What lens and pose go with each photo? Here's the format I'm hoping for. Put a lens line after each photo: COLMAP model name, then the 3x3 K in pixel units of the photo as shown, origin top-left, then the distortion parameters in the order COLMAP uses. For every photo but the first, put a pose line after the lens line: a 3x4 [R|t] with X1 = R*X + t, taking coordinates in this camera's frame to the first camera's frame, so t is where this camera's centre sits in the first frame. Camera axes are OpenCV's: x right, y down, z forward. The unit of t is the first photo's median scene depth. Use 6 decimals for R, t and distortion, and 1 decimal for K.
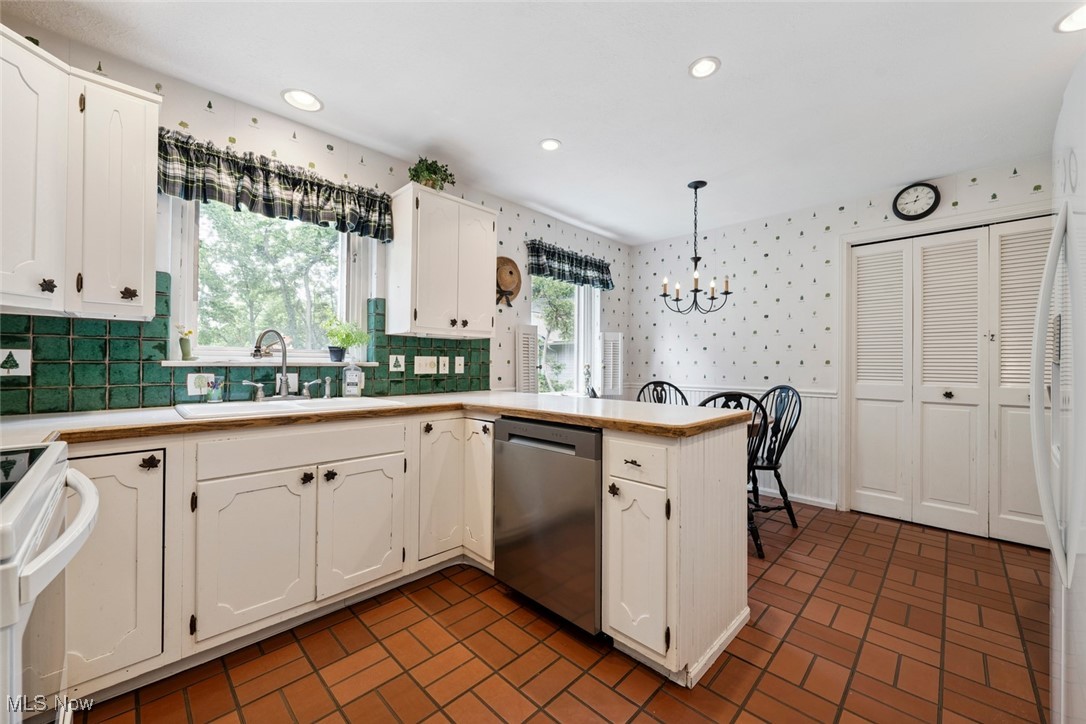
lens RADIAL K [[416.7, 0, 543.0], [0, 416.7, 362.0], [0, 0, 1]] dist [-0.002511, -0.000217]
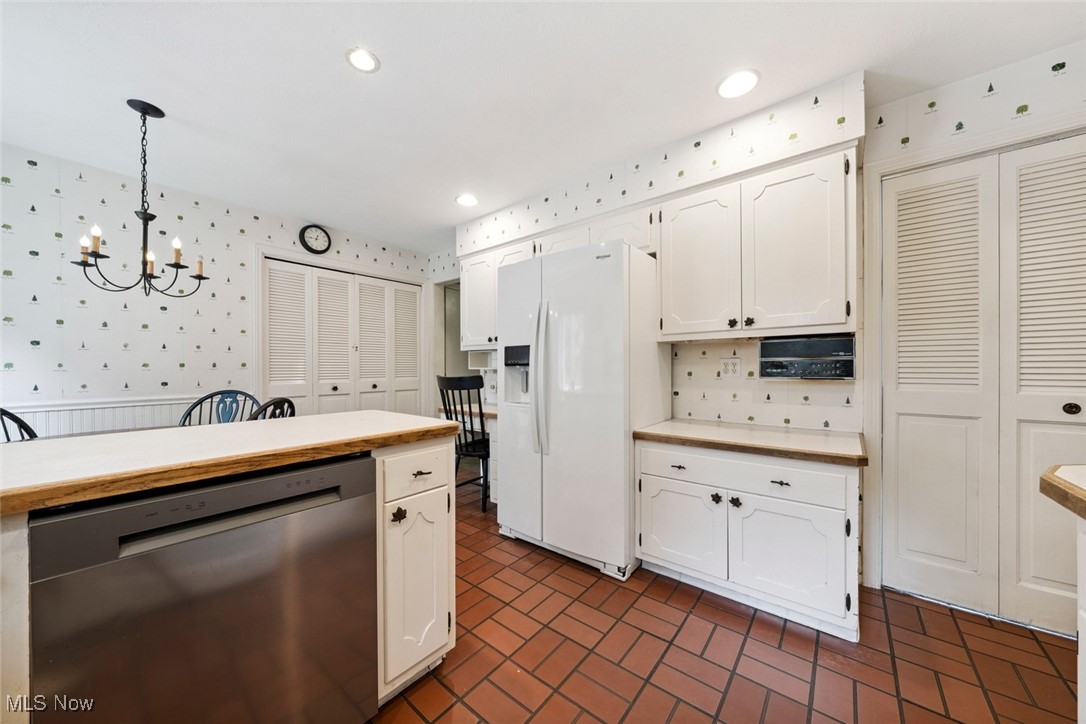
lens RADIAL K [[376.1, 0, 545.5], [0, 376.1, 368.2], [0, 0, 1]] dist [-0.000022, -0.000002]
pose [[-0.103003, -0.008808, 0.994642, -0.436407], [-0.001445, 0.999961, 0.008706, -0.000809], [-0.994680, -0.000540, -0.103012, 0.545878]]
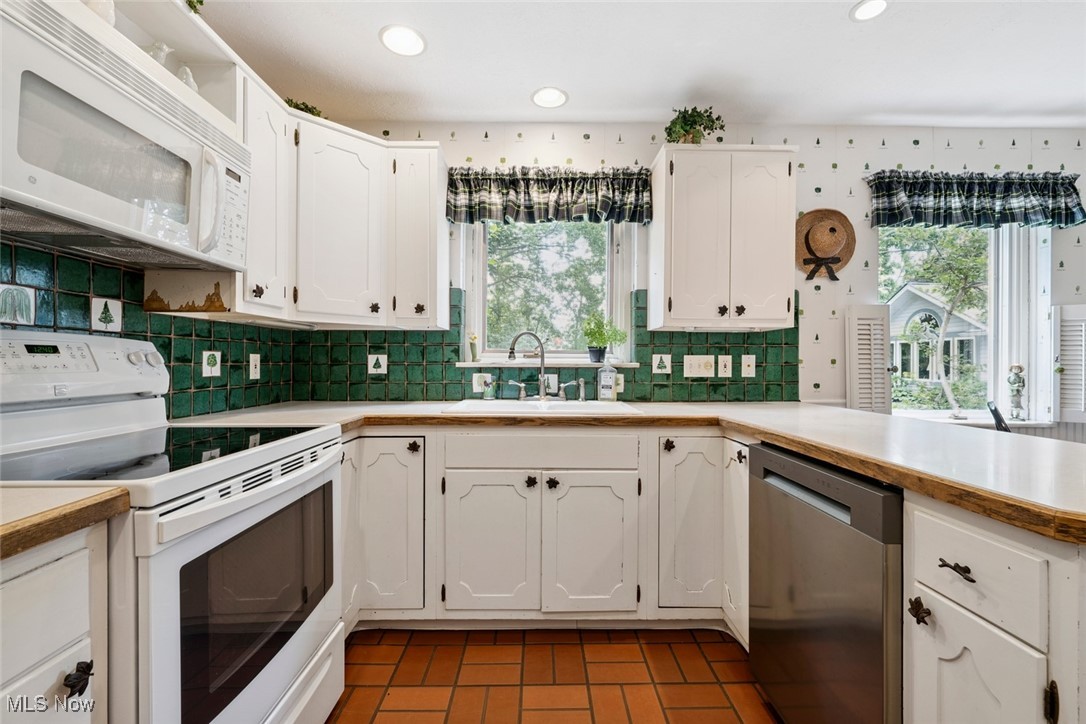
lens RADIAL K [[463.8, 0, 544.1], [0, 463.8, 362.9], [0, 0, 1]] dist [0.001362, -0.000461]
pose [[0.712764, -0.003942, -0.701393, 0.169521], [0.004982, 0.999987, -0.000558, 0.000318], [0.701386, -0.003097, 0.712775, 0.189804]]
